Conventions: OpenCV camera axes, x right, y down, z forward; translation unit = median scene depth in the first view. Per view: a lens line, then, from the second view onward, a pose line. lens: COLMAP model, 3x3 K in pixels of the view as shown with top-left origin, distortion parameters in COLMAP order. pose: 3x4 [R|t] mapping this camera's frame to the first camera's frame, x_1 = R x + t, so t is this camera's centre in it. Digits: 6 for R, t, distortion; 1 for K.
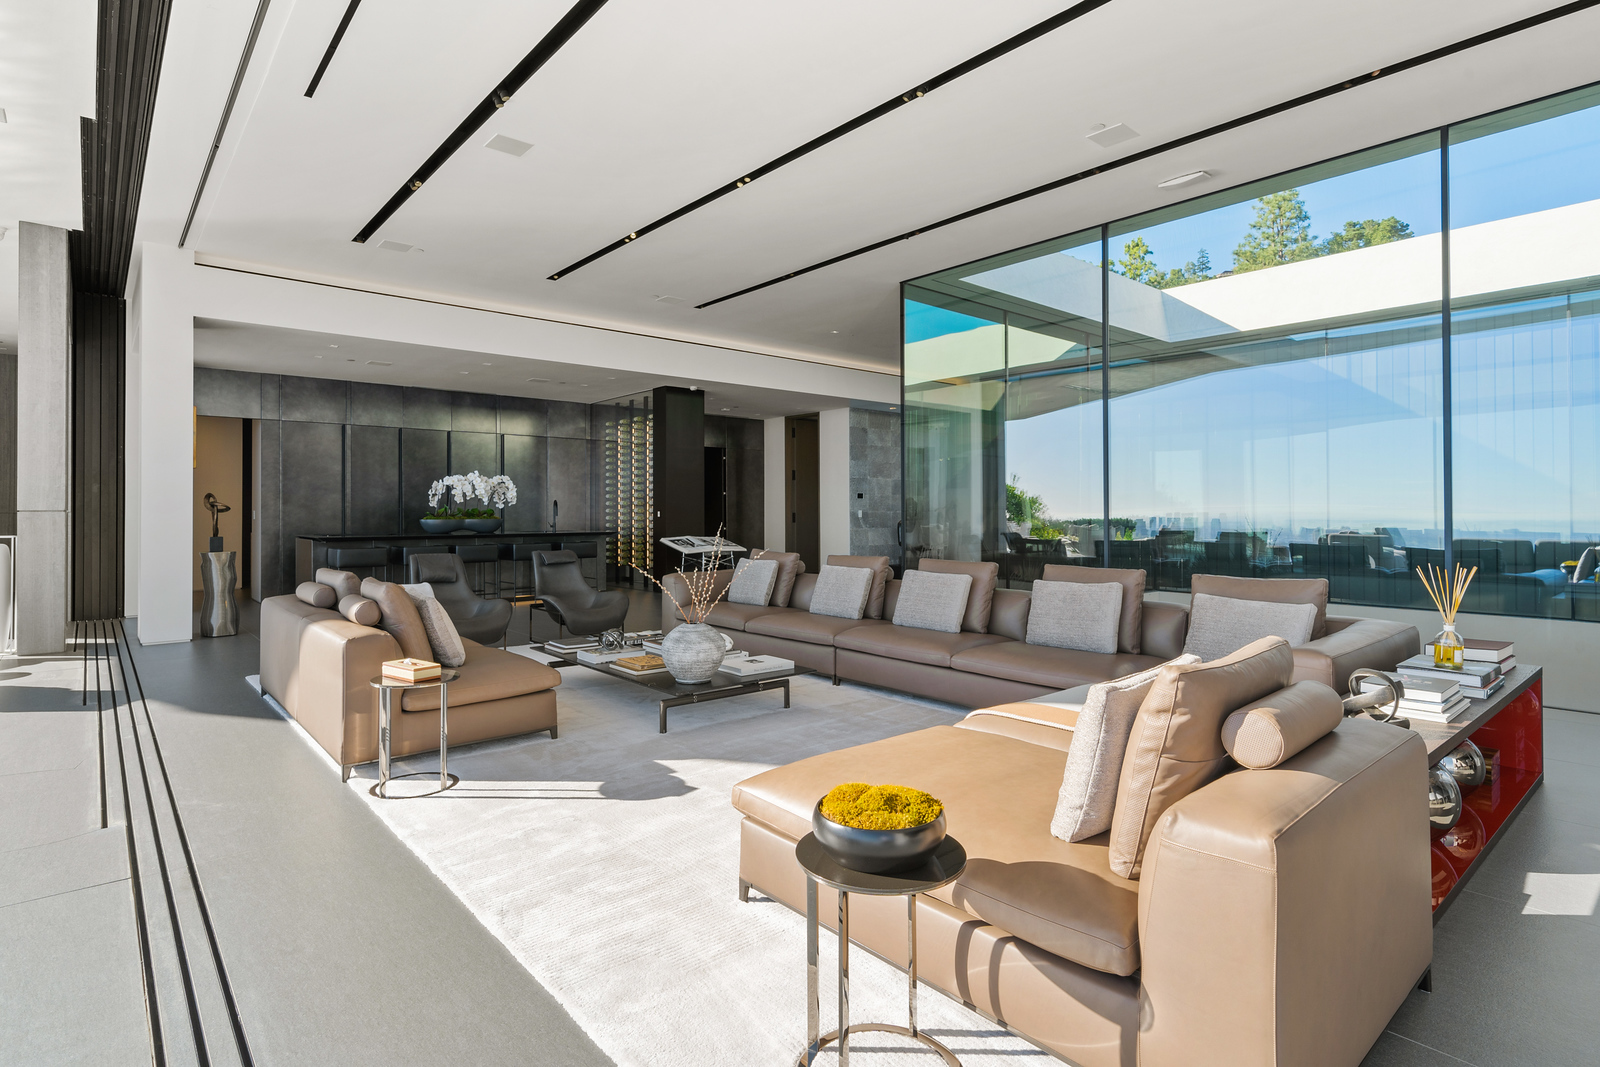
lens RADIAL K [[813.7, 0, 802.4], [0, 813.7, 506.5], [0, 0, 1]] dist [-0.003526, 0.001079]
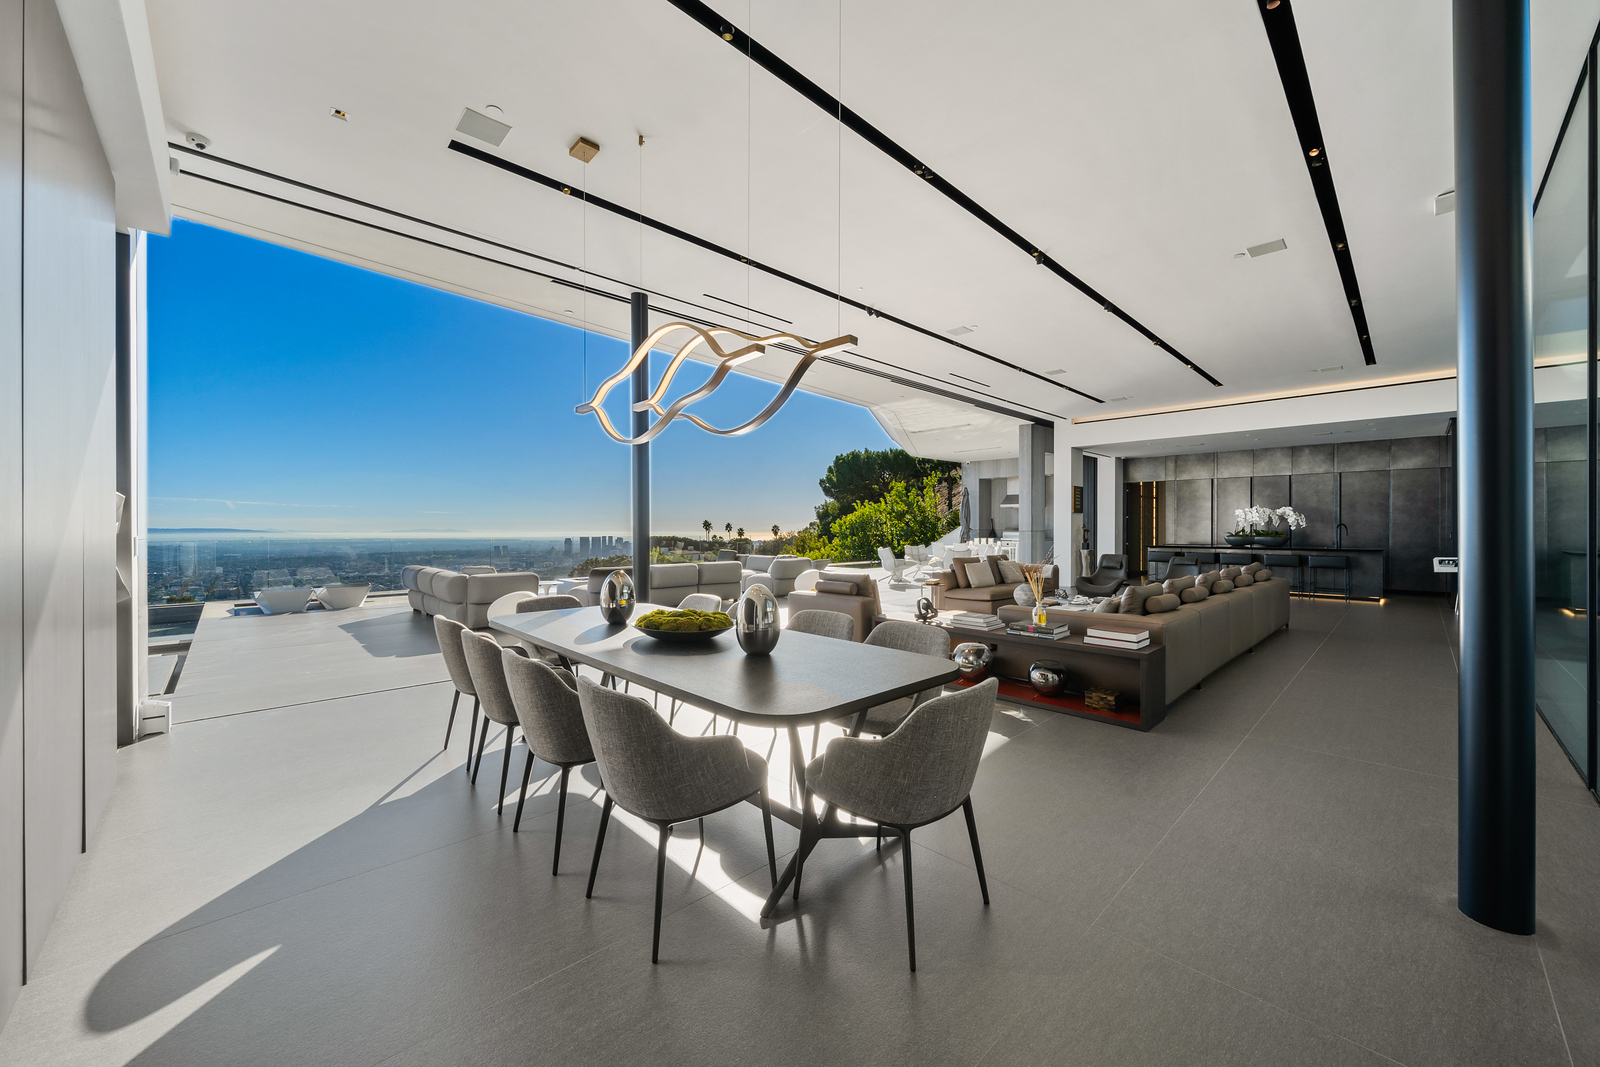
lens RADIAL K [[594.1, 0, 806.4], [0, 594.1, 526.0], [0, 0, 1]] dist [-0.000887, -0.000438]
pose [[0.054184, 0.000712, -0.998531, 0.619946], [0.006371, 0.999979, 0.001058, -0.010731], [0.998511, -0.006419, 0.054178, 0.103352]]
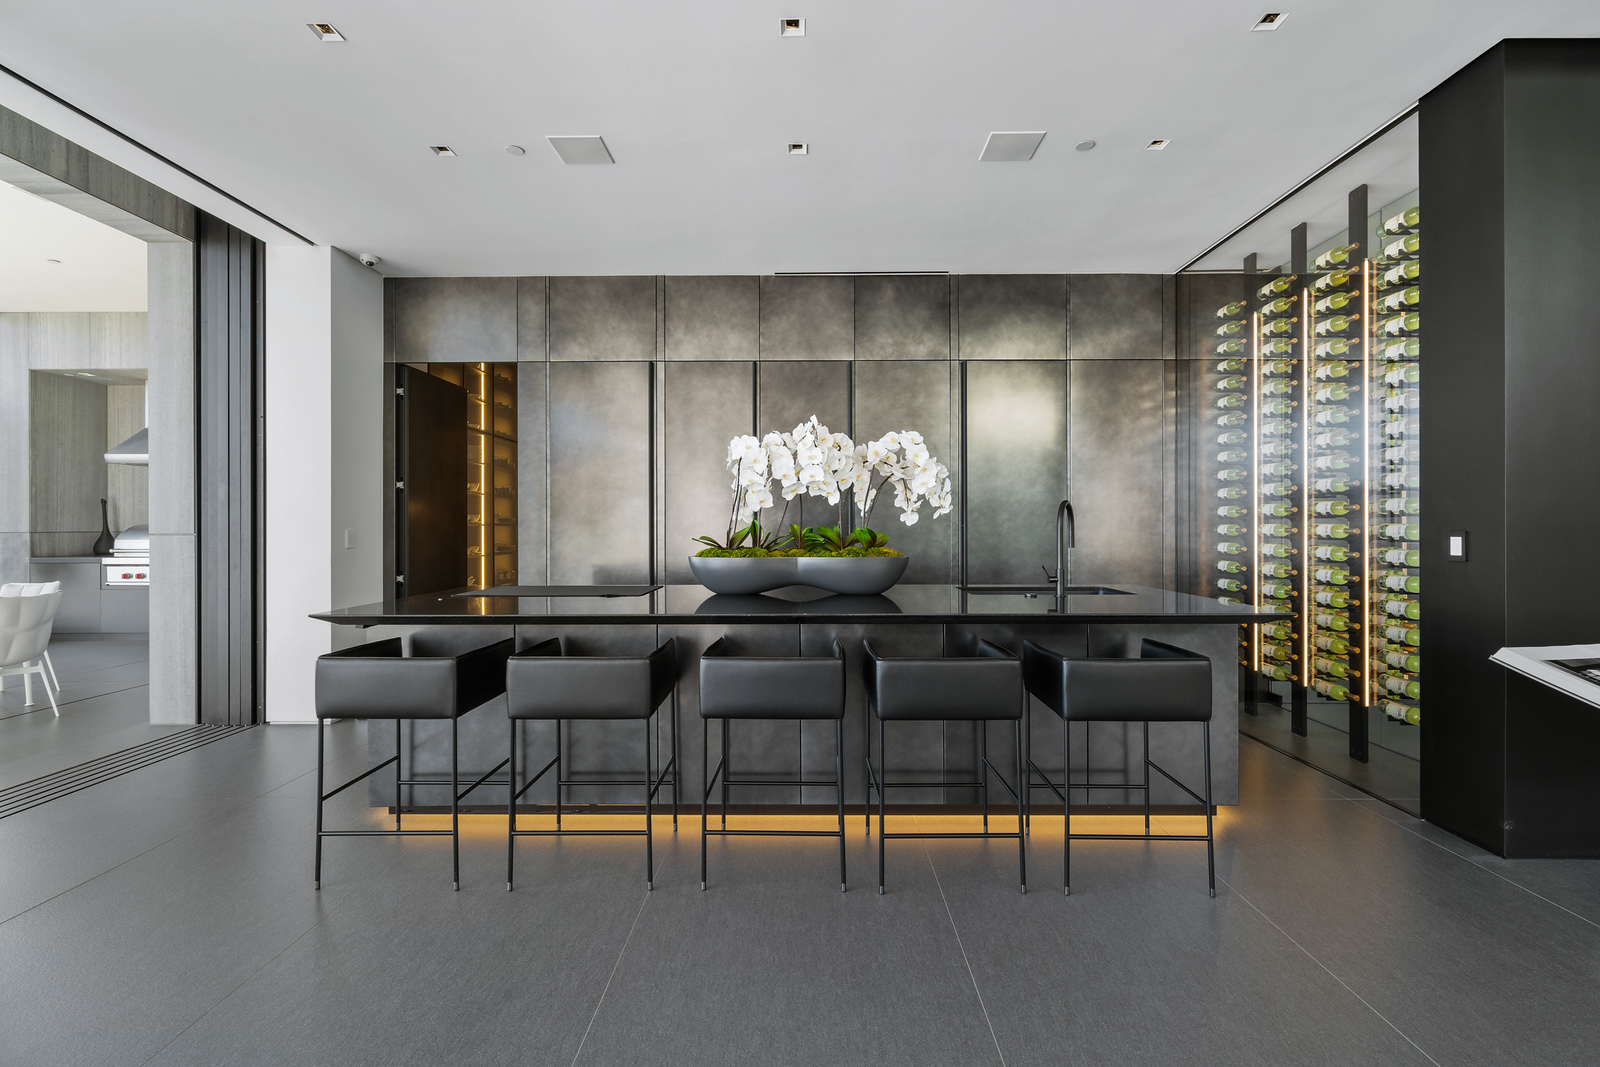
lens RADIAL K [[721.7, 0, 802.9], [0, 721.7, 524.3], [0, 0, 1]] dist [0.000903, 0.000079]
pose [[0.749478, -0.001857, -0.662026, -0.196216], [0.004228, 0.999989, 0.001981, 0.000982], [0.662015, -0.004283, 0.749478, 0.736674]]
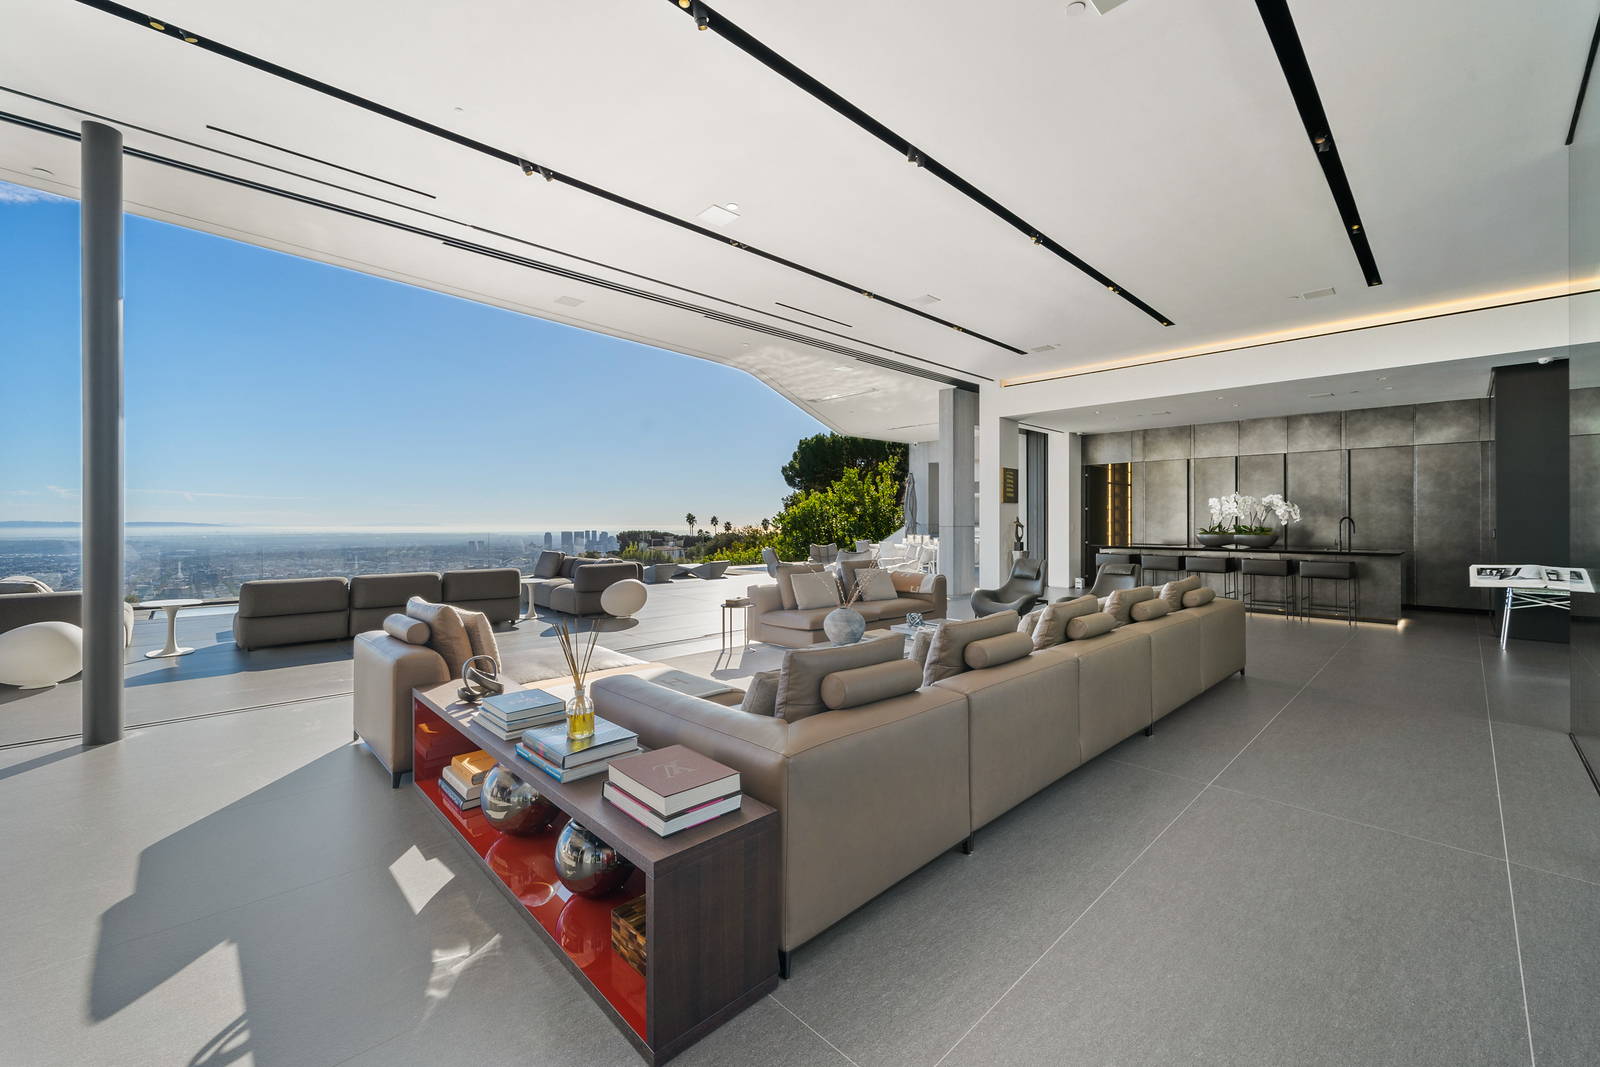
lens RADIAL K [[641.5, 0, 803.0], [0, 641.5, 516.1], [0, 0, 1]] dist [0.000307, -0.000372]
pose [[0.052503, -0.004629, -0.998610, 0.432612], [0.006207, 0.999971, -0.004309, -0.009663], [0.998601, -0.005972, 0.052530, 0.339295]]
